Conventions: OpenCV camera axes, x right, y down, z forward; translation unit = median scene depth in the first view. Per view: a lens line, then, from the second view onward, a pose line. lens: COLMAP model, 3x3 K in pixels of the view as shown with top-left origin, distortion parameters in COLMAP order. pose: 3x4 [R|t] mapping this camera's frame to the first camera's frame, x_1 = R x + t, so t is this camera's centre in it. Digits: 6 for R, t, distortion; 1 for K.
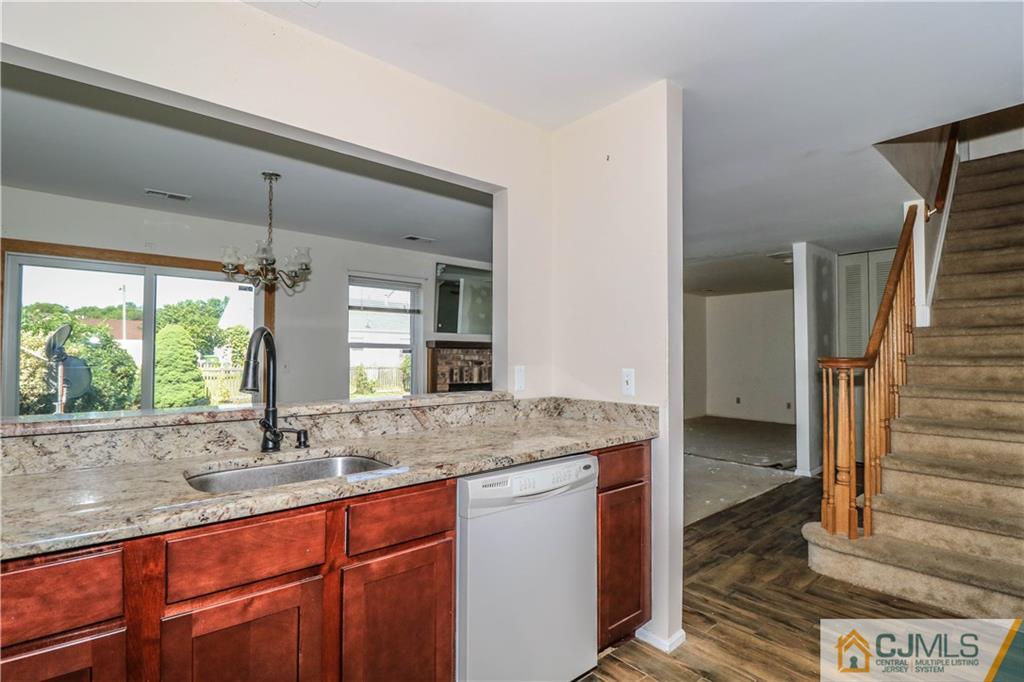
lens RADIAL K [[491.4, 0, 502.7], [0, 491.4, 341.7], [0, 0, 1]] dist [-0.016461, -0.004784]
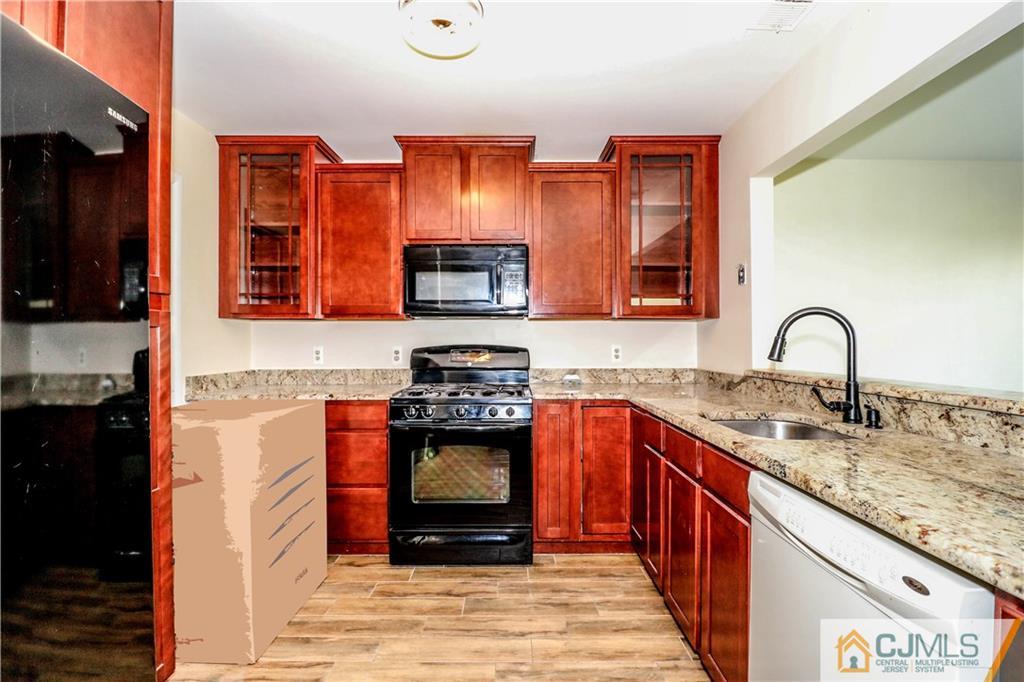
lens RADIAL K [[491.4, 0, 510.8], [0, 491.4, 340.6], [0, 0, 1]] dist [-0.016461, -0.004784]
pose [[-0.653489, -0.001549, -0.756935, 1.940337], [0.023719, 0.999465, -0.022523, 0.132547], [0.756565, -0.032672, -0.653102, 2.778708]]
